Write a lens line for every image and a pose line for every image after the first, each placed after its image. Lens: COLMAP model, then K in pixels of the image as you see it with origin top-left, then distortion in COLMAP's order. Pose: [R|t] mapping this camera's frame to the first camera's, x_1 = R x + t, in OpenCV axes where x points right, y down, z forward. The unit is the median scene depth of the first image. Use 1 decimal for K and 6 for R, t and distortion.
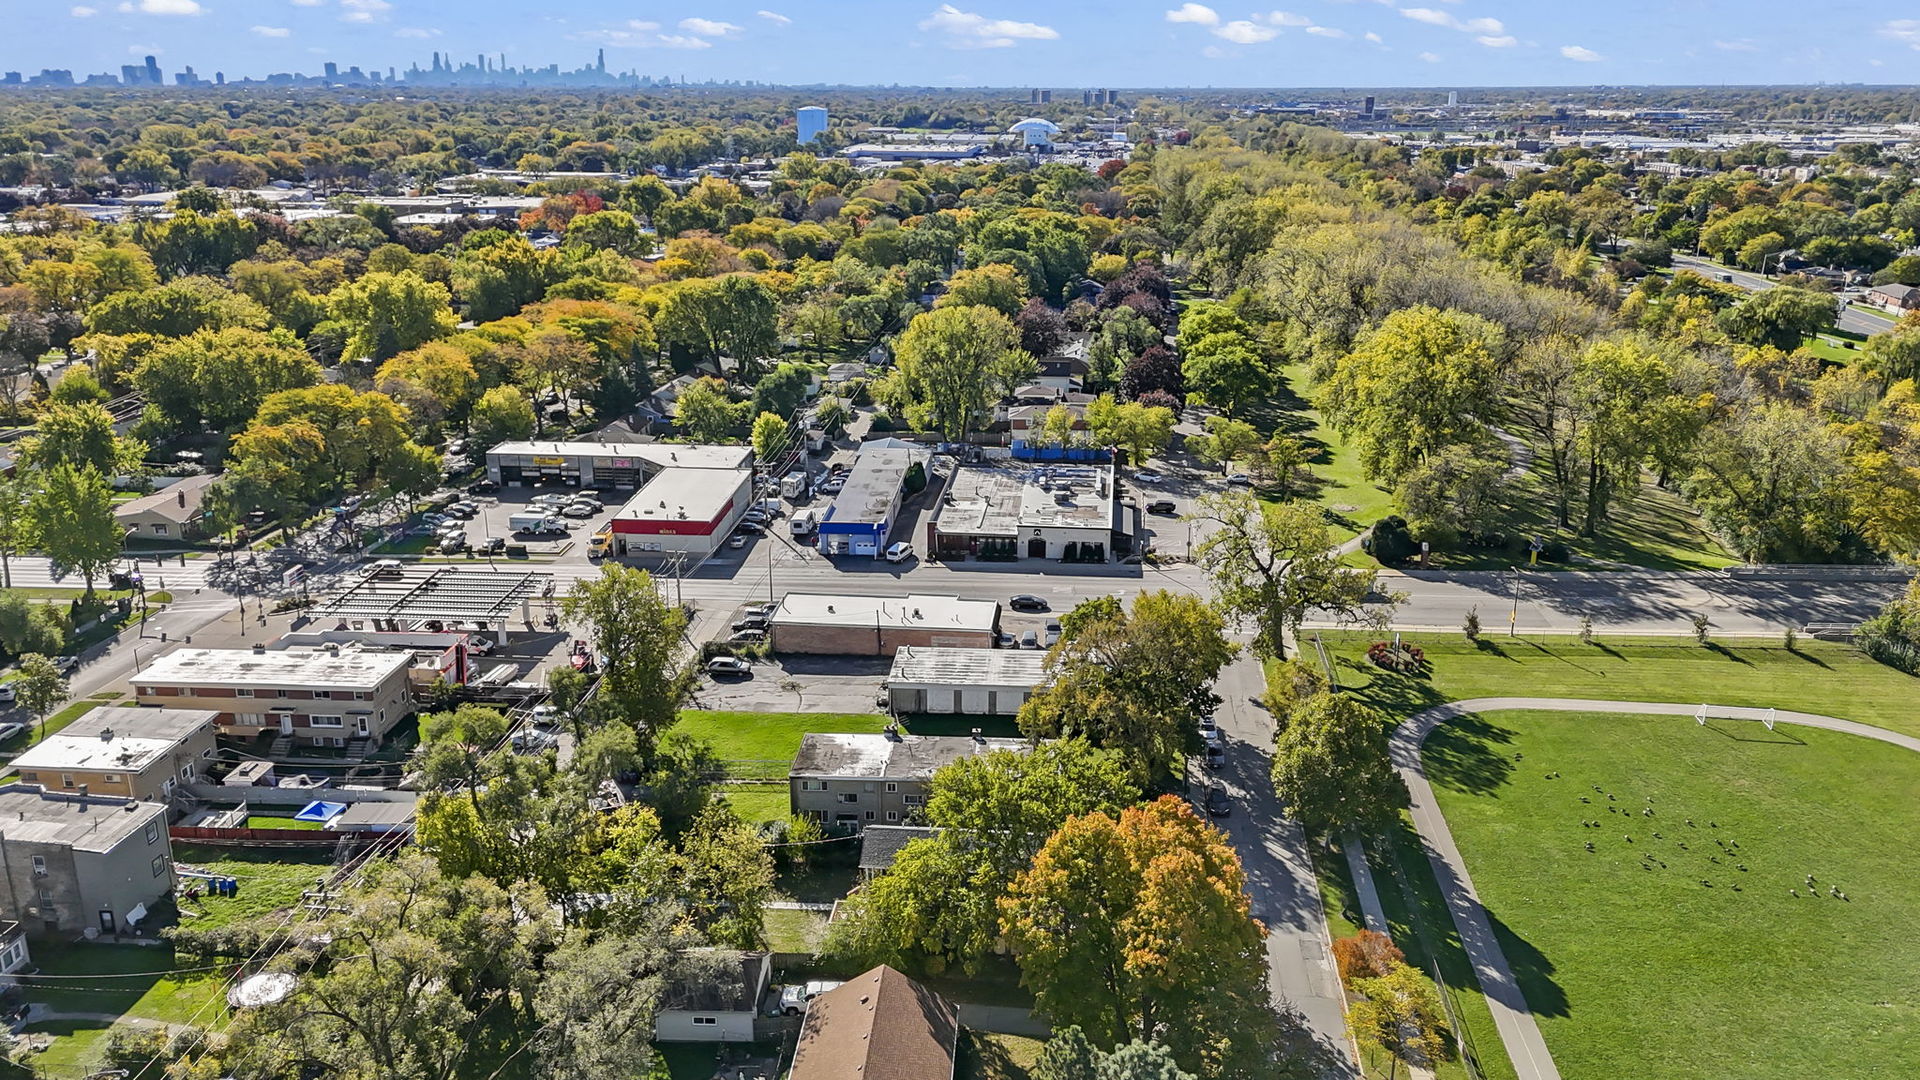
lens RADIAL K [[1430.4, 0, 968.1], [0, 1430.4, 558.4], [0, 0, 1]] dist [0.067247, -0.053163]
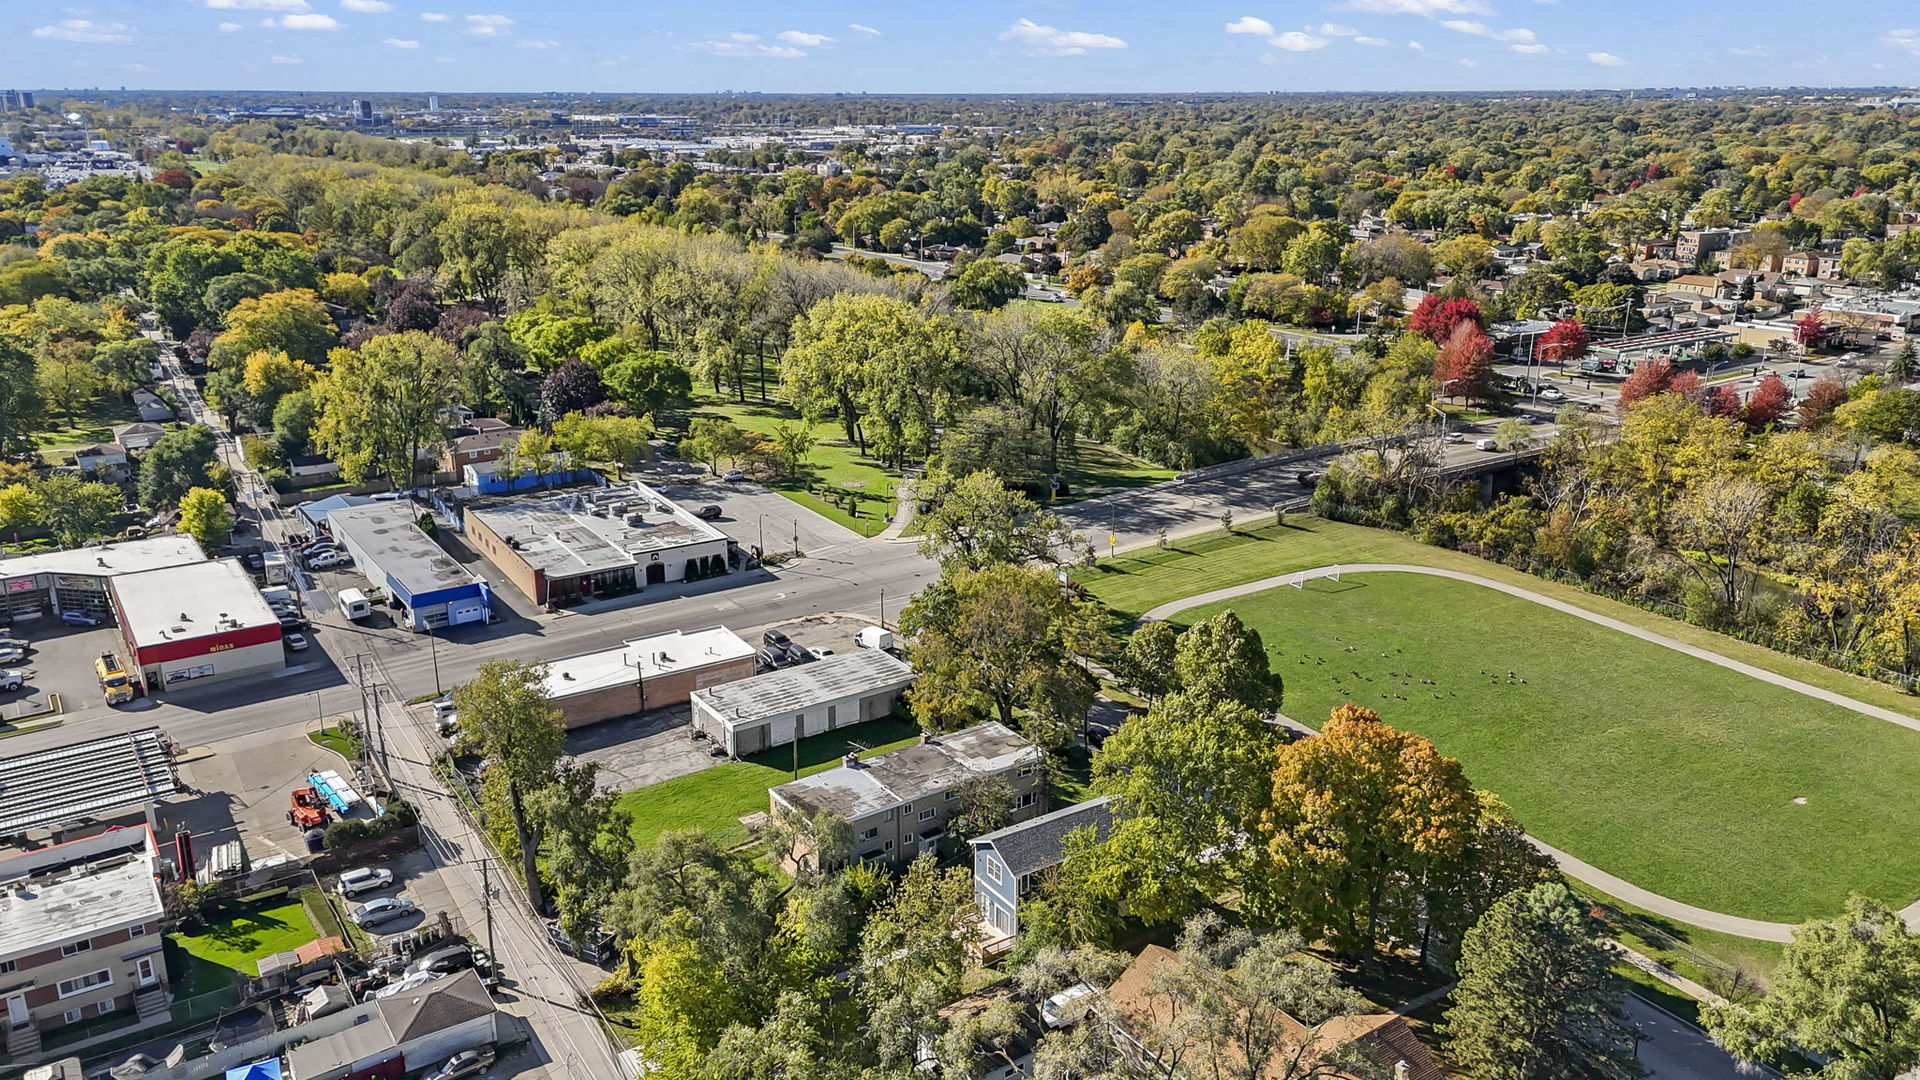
lens RADIAL K [[1430.4, 0, 967.9], [0, 1430.4, 531.3], [0, 0, 1]] dist [0.067247, -0.053163]
pose [[0.786881, -0.184137, 0.588993, -0.344238], [0.196005, 0.979598, 0.044394, -0.036174], [-0.585150, 0.080513, 0.806918, 0.110827]]
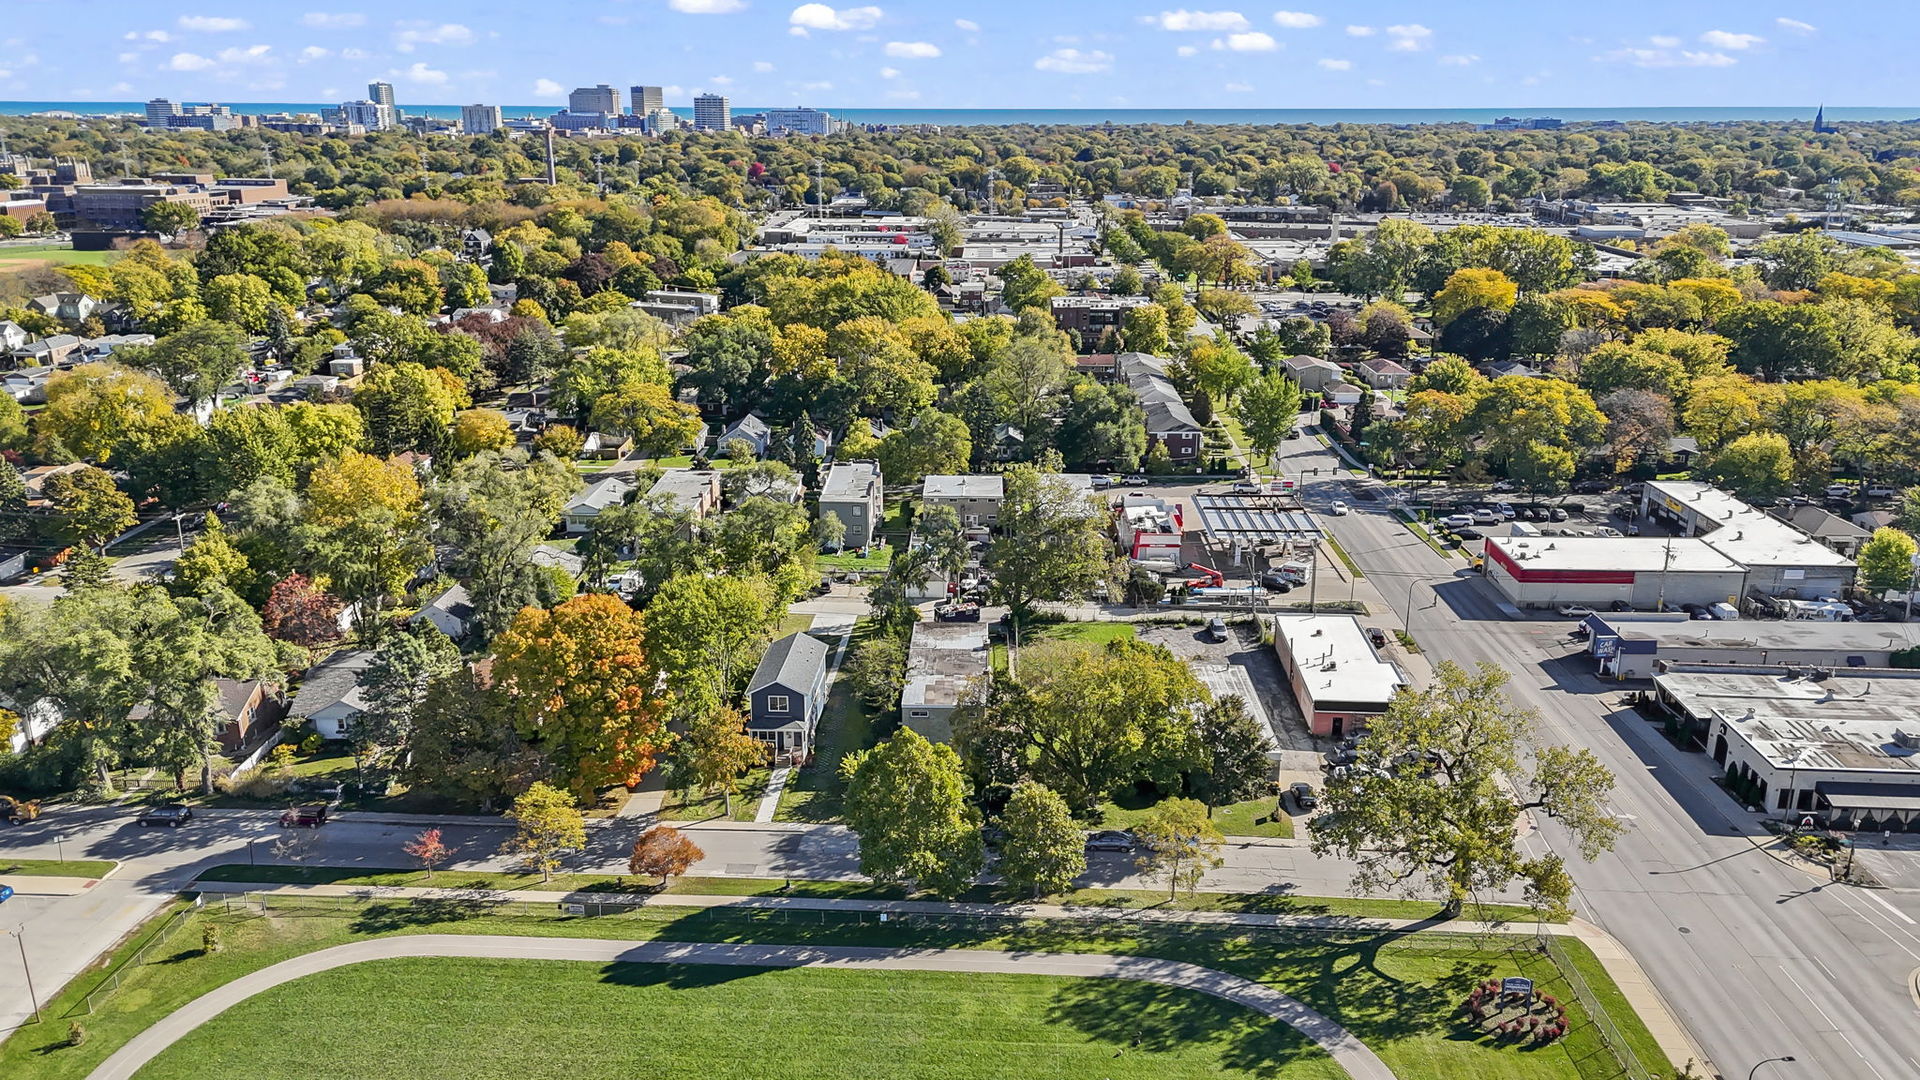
lens RADIAL K [[1430.4, 0, 957.4], [0, 1430.4, 571.0], [0, 0, 1]] dist [0.067247, -0.053163]
pose [[0.042301, 0.312508, -0.948973, 0.682210], [-0.319107, 0.904300, 0.283572, -0.169912], [0.946774, 0.290829, 0.137977, 0.523654]]
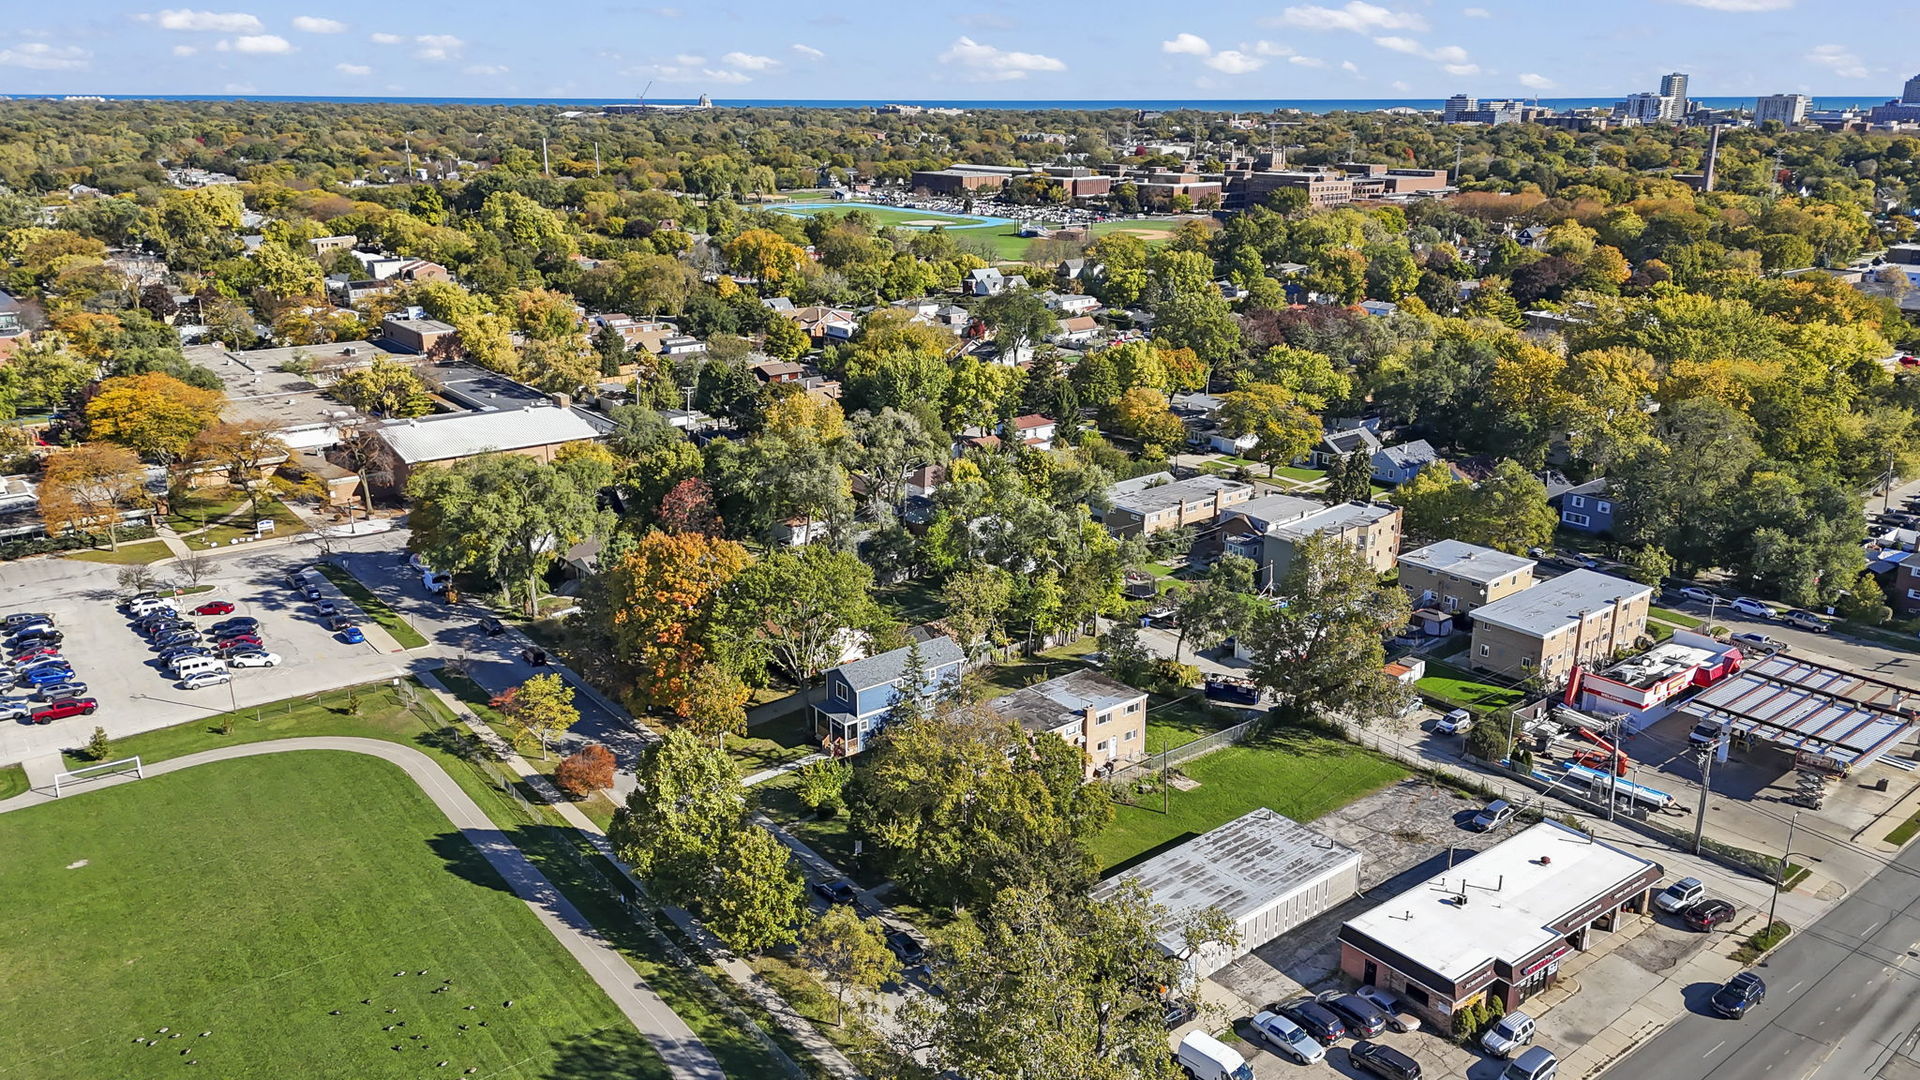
lens RADIAL K [[1430.4, 0, 958.7], [0, 1430.4, 537.5], [0, 0, 1]] dist [0.067247, -0.053163]
pose [[-0.733917, 0.202544, -0.648338, 0.426618], [-0.214015, 0.836933, 0.503726, -0.311155], [0.644642, 0.508447, -0.570892, 0.954964]]
